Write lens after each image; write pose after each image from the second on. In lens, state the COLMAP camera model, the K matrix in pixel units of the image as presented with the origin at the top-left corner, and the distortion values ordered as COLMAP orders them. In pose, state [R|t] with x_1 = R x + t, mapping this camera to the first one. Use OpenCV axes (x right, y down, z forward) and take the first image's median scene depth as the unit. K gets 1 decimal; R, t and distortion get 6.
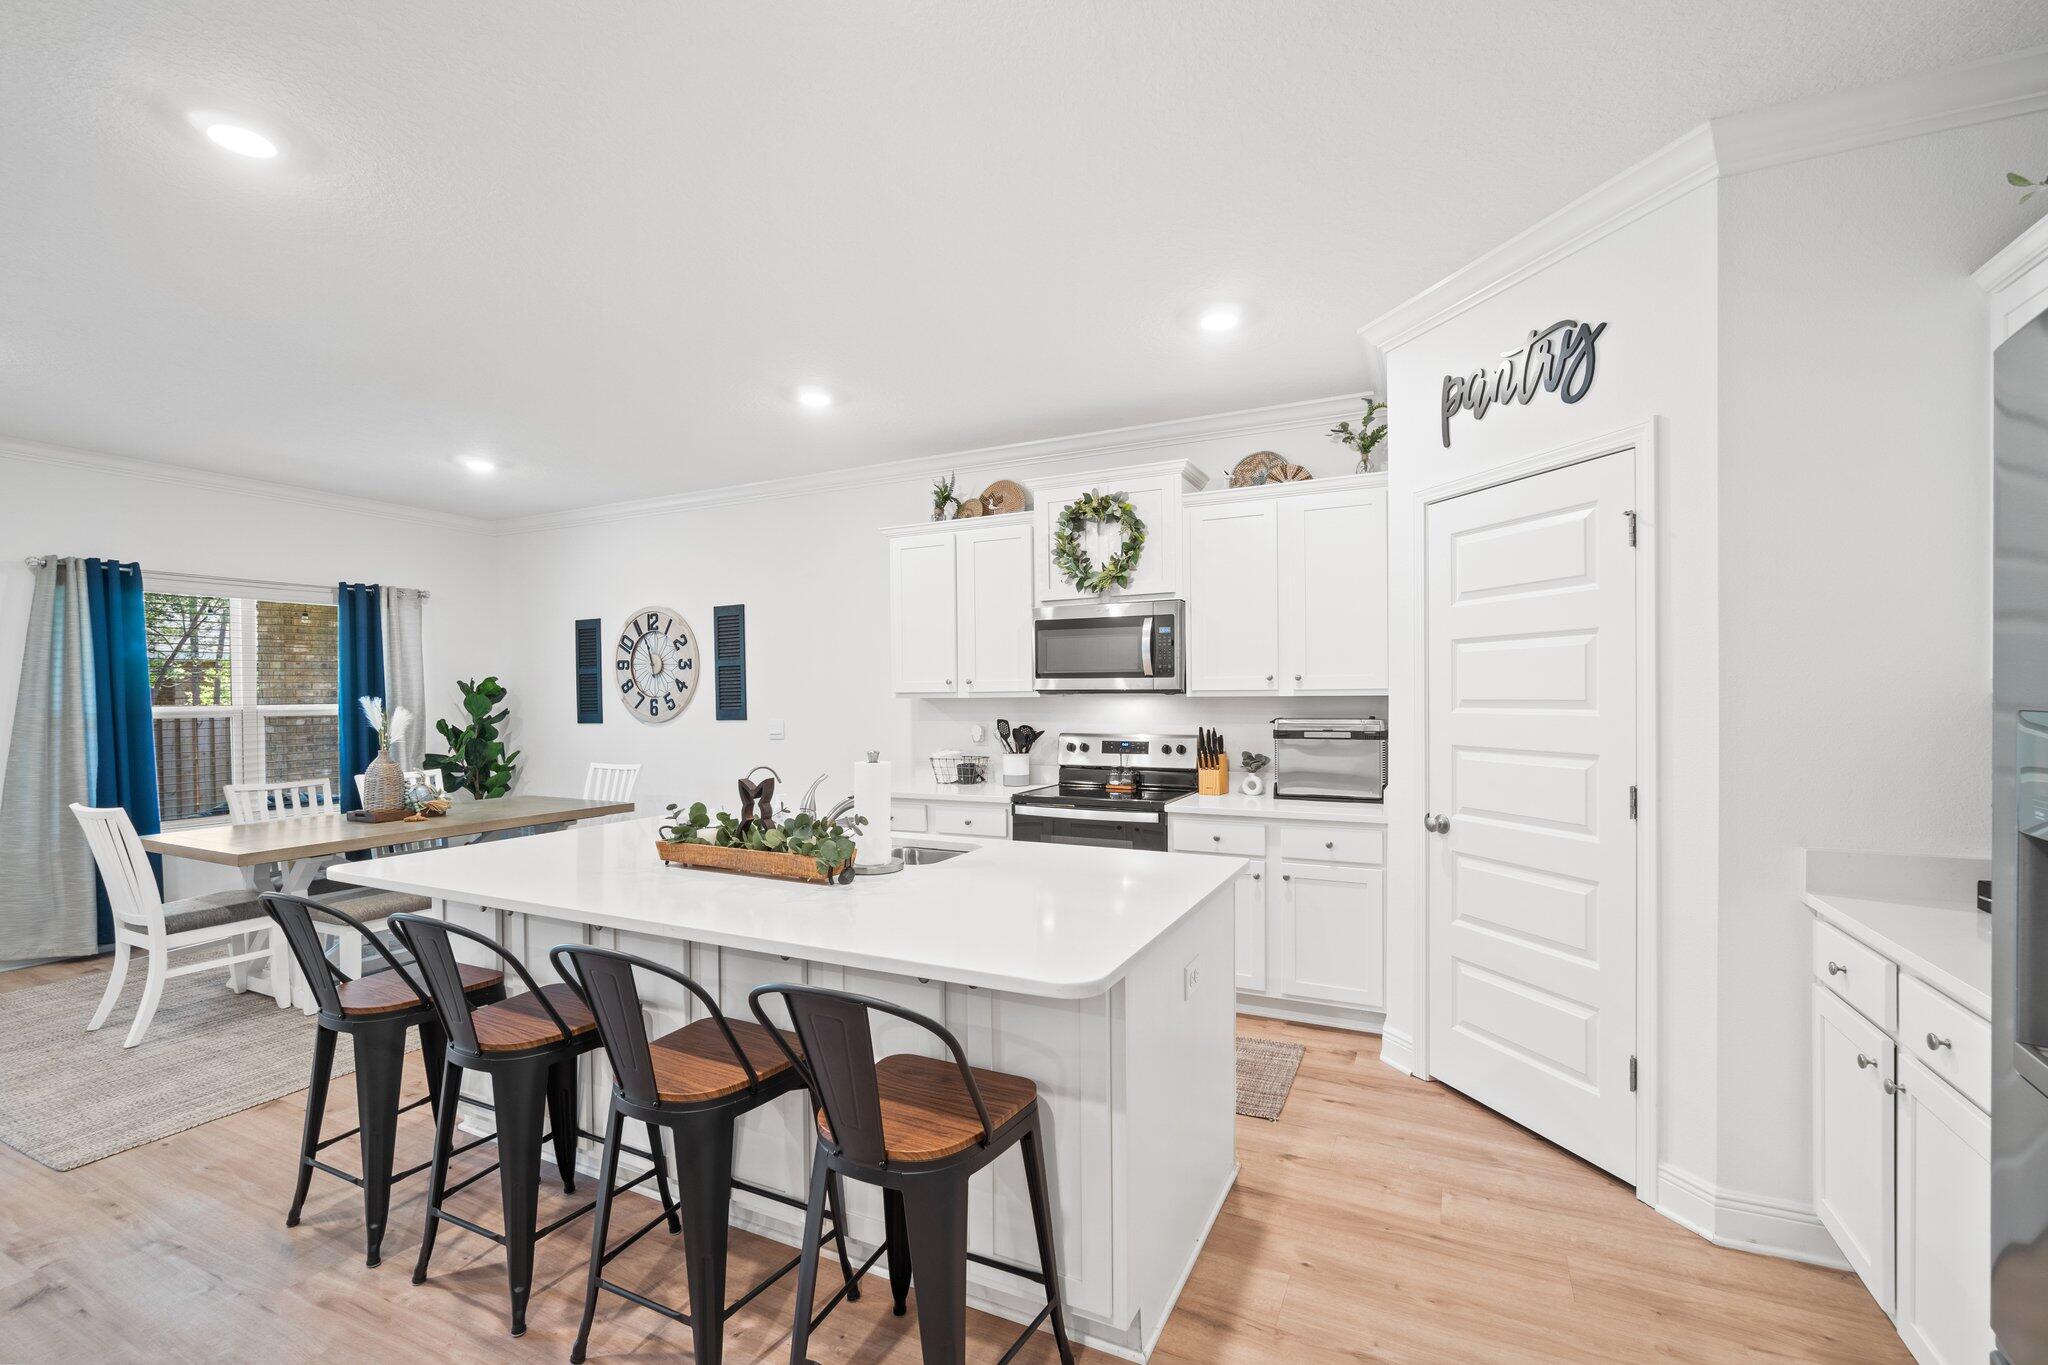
lens RADIAL K [[879.2, 0, 1024.0], [0, 879.2, 682.5], [0, 0, 1]] dist [-0.000076, 0.000213]
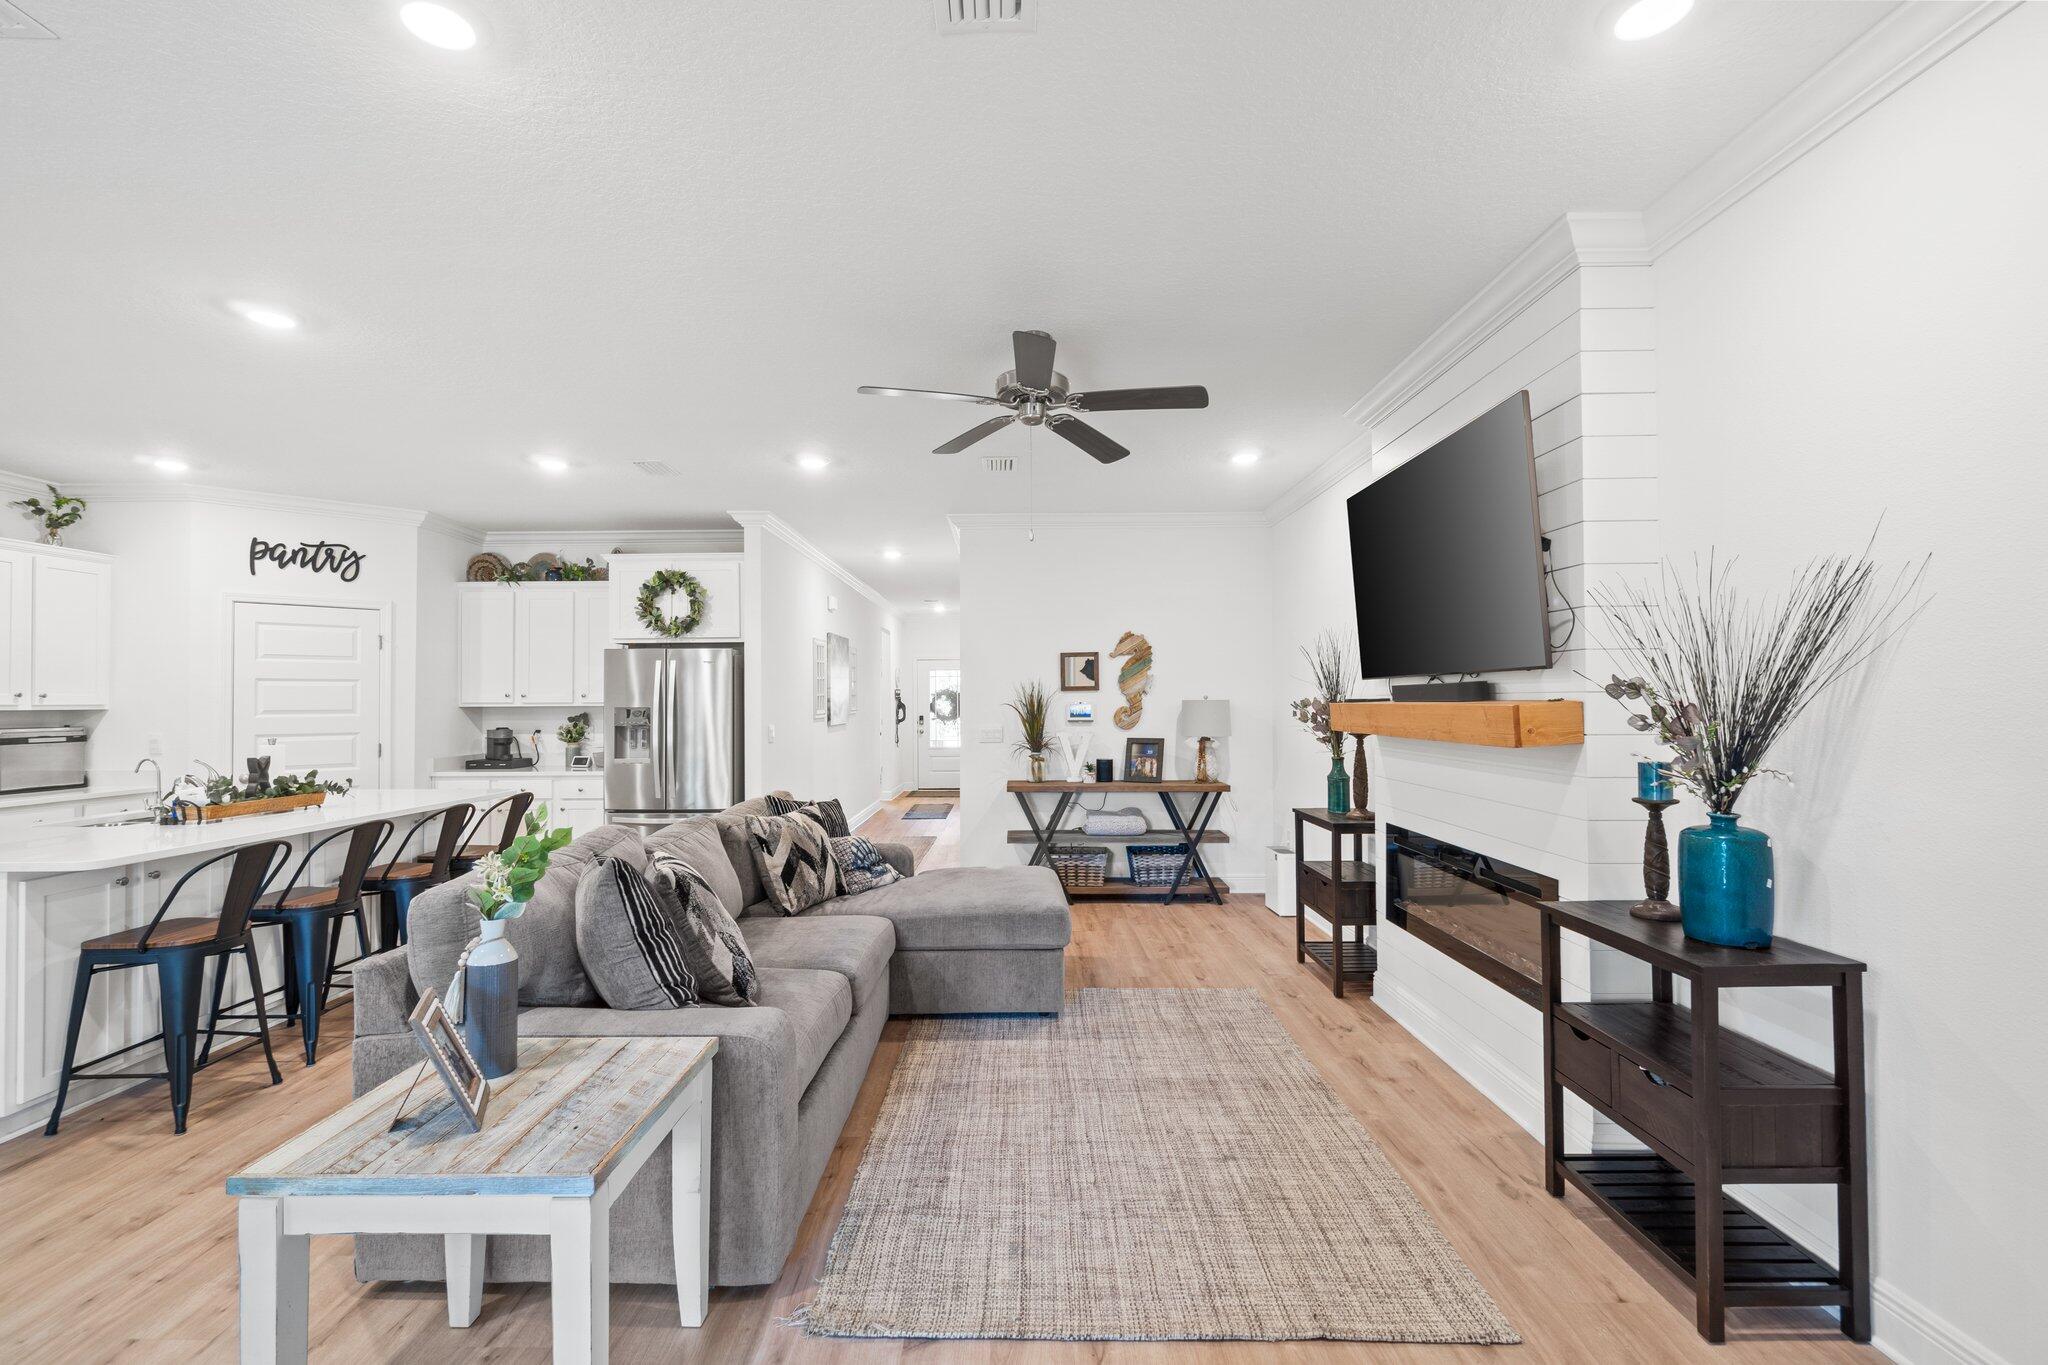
lens RADIAL K [[879.2, 0, 1024.0], [0, 879.2, 682.5], [0, 0, 1]] dist [-0.000076, 0.000213]
pose [[-0.454638, 0.022584, 0.890390, -1.379066], [-0.001996, 0.999650, -0.026375, 0.004929], [-0.890674, -0.013769, -0.454434, 0.275875]]
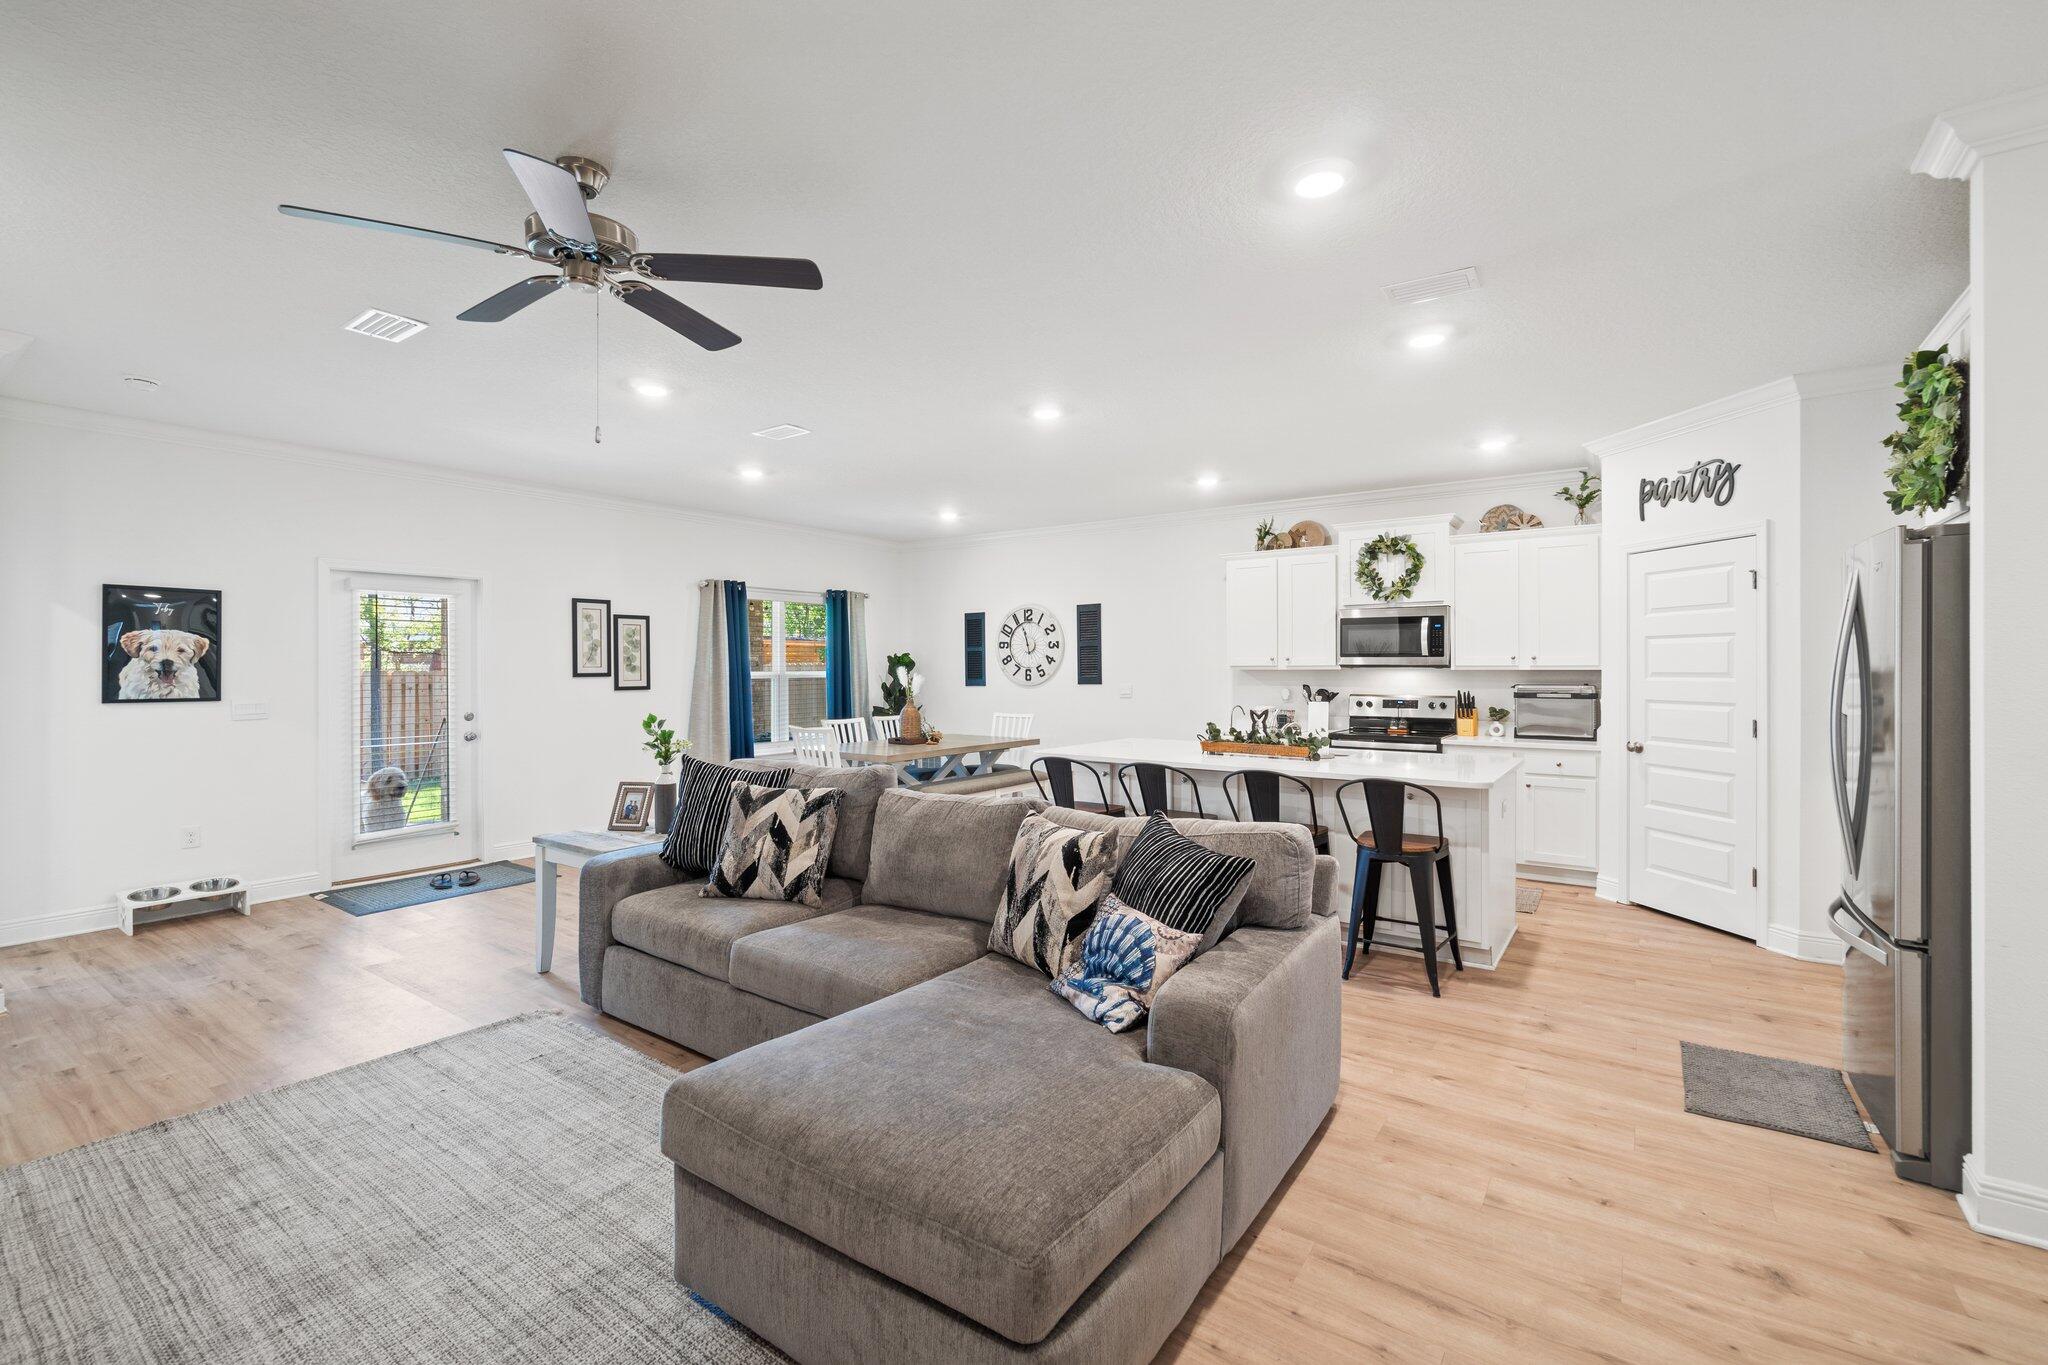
lens RADIAL K [[883.6, 0, 1027.8], [0, 883.6, 654.6], [0, 0, 1]] dist [0.002356, 0.000325]
pose [[0.988572, 0.005260, -0.150657, -0.299494], [-0.005583, 0.999983, -0.001722, -0.003321], [0.150645, 0.002544, 0.988585, -0.598046]]
